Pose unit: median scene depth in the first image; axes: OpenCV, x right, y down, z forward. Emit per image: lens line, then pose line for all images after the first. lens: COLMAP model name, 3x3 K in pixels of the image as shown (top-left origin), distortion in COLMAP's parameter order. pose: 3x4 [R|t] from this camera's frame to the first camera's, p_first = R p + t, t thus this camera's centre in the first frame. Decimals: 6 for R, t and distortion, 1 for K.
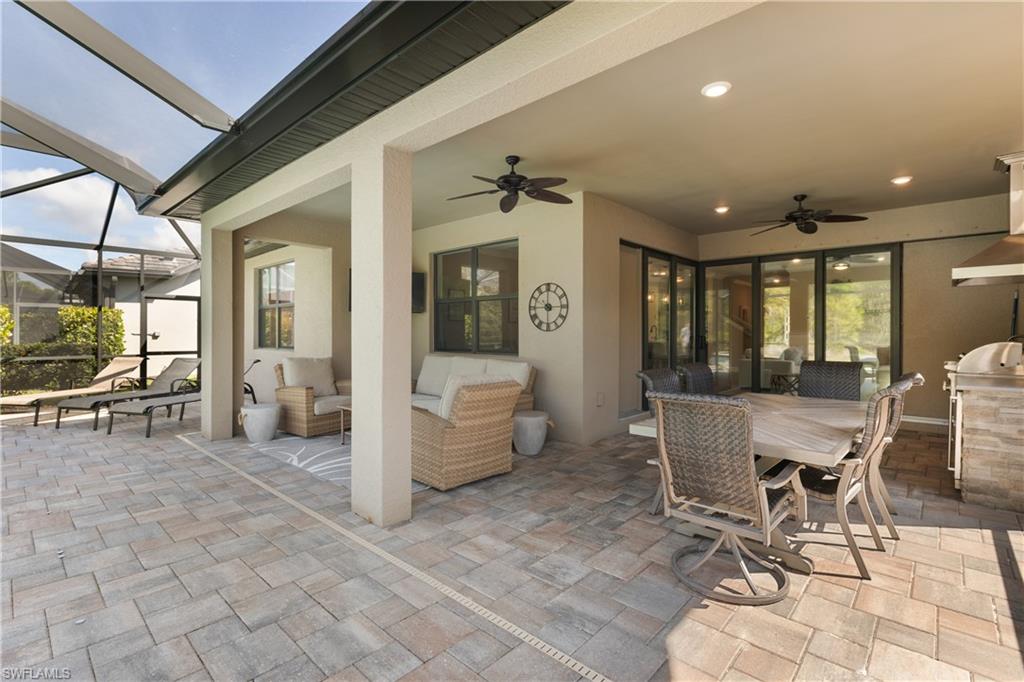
lens RADIAL K [[463.3, 0, 510.9], [0, 463.3, 337.3], [0, 0, 1]] dist [0.002123, -0.000795]
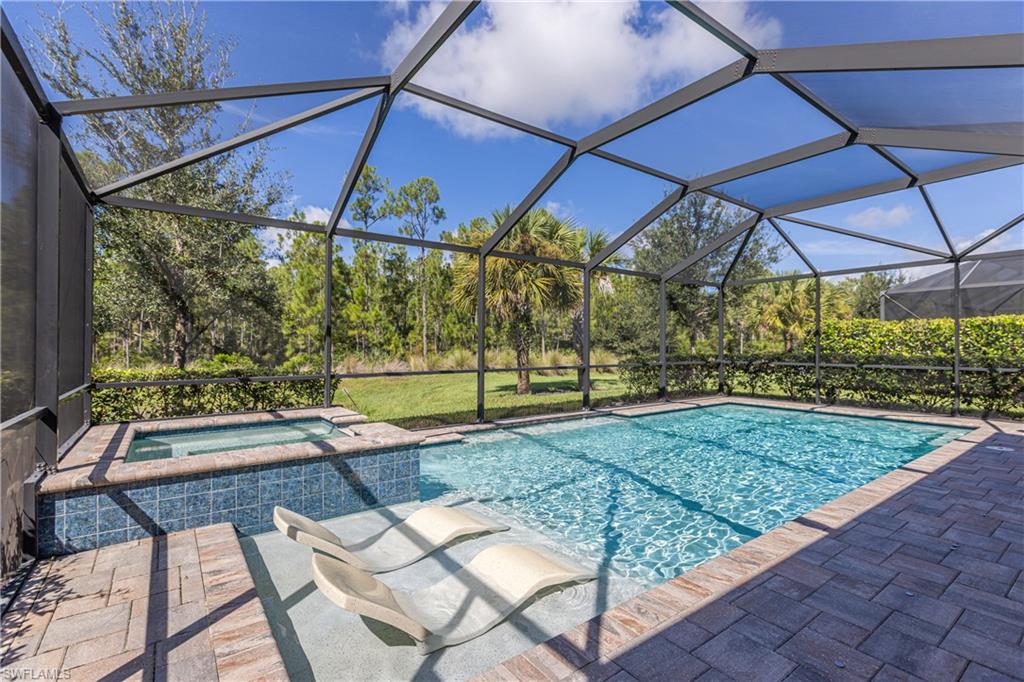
lens RADIAL K [[463.3, 0, 509.5], [0, 463.3, 342.7], [0, 0, 1]] dist [0.002123, -0.000795]
pose [[-0.191794, -0.007653, -0.981405, 0.343174], [-0.008053, 0.999948, -0.006224, 0.010209], [0.981402, 0.006710, -0.191846, 0.225415]]
